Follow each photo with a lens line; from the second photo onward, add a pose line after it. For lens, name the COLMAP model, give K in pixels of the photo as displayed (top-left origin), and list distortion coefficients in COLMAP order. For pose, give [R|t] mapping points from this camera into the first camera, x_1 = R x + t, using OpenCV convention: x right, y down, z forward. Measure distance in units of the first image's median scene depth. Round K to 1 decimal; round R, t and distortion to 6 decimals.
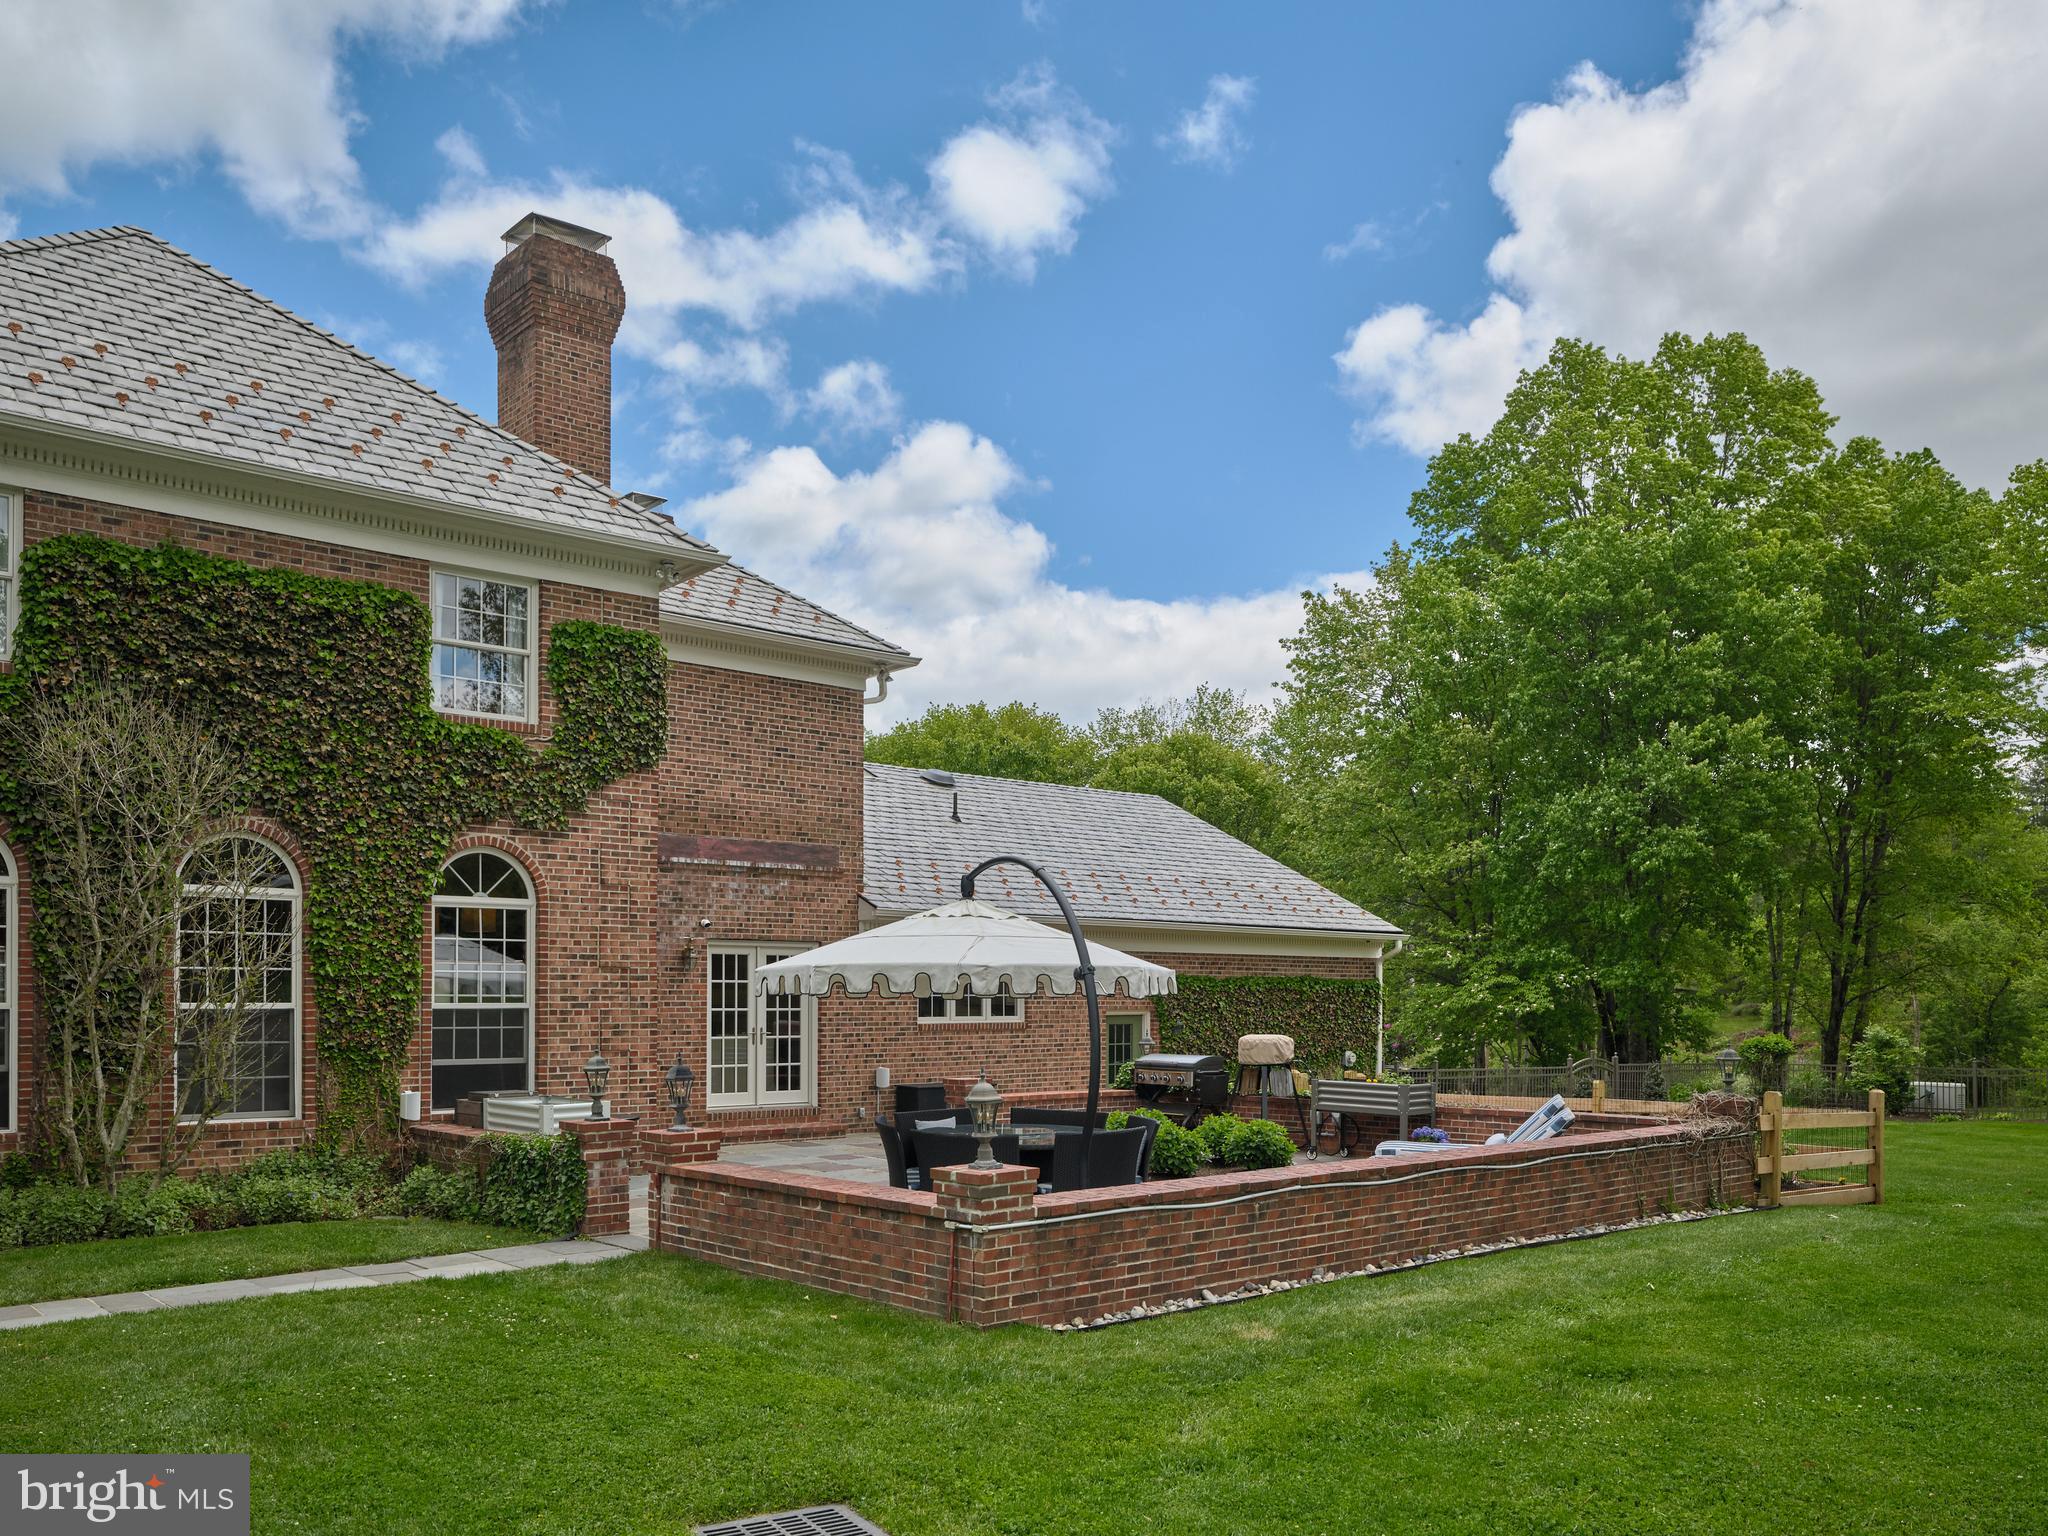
lens RADIAL K [[1661.2, 0, 1024.0], [0, 1661.2, 768.0], [0, 0, 1]] dist [0.000465, 0.005293]
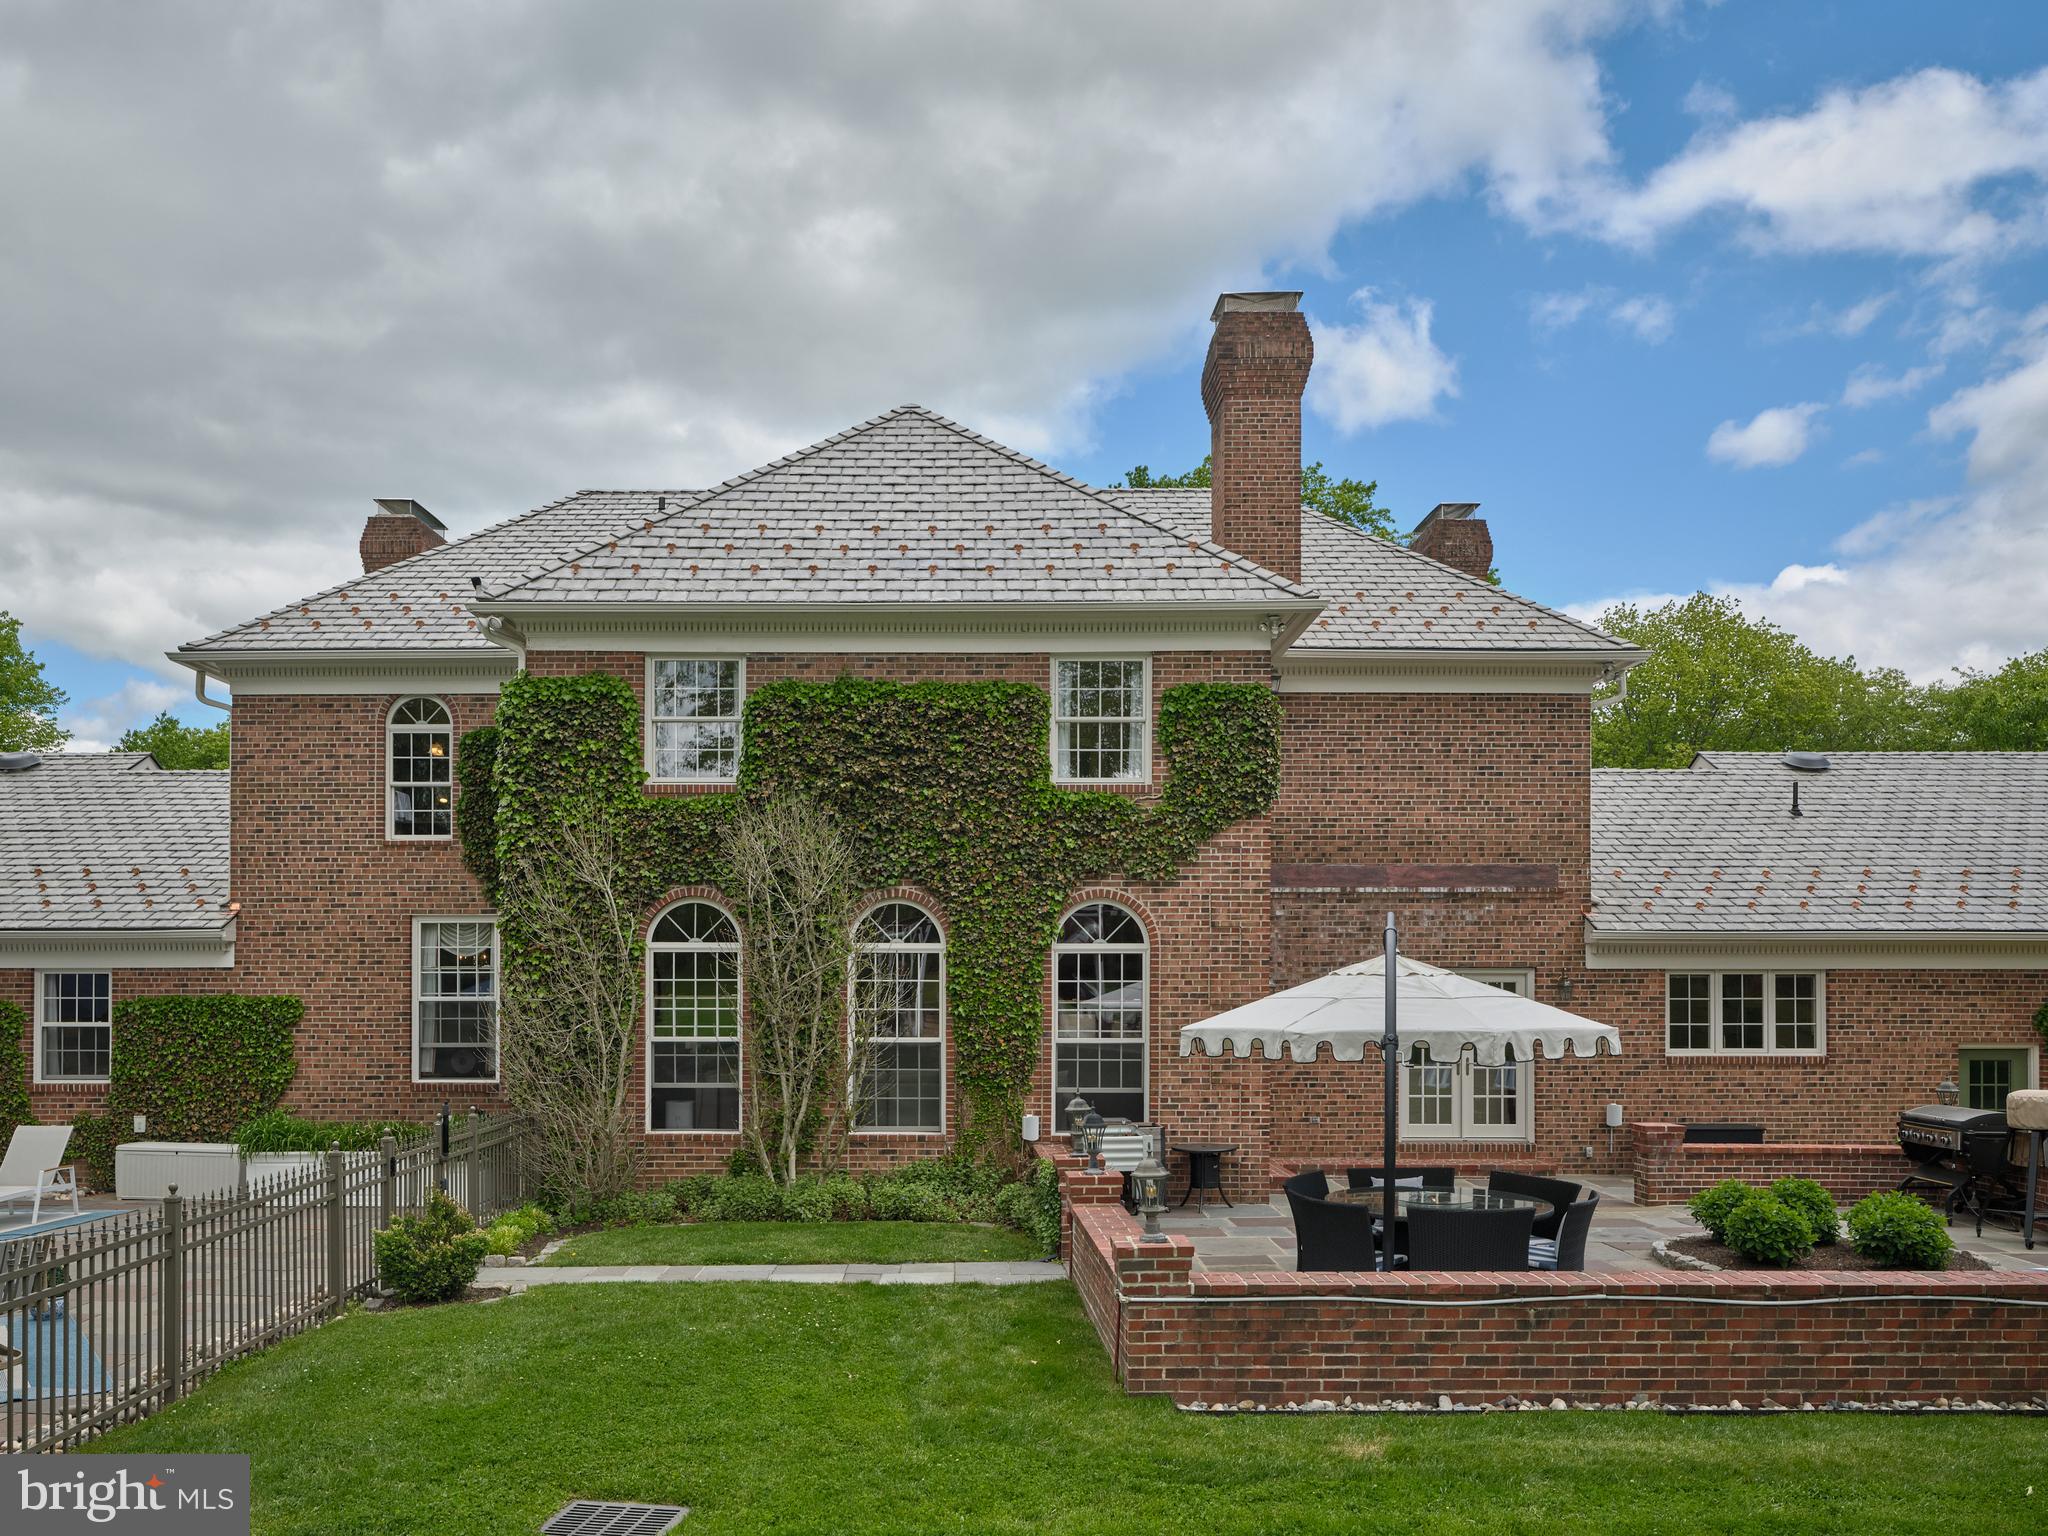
lens RADIAL K [[1736.6, 0, 1024.4], [0, 1736.6, 666.5], [0, 0, 1]] dist [-0.001902, 0.007480]
pose [[0.738799, -0.112962, -0.664392, 0.460407], [0.092141, 0.993525, -0.066462, -0.037593], [0.667598, -0.012116, 0.744424, 0.085136]]
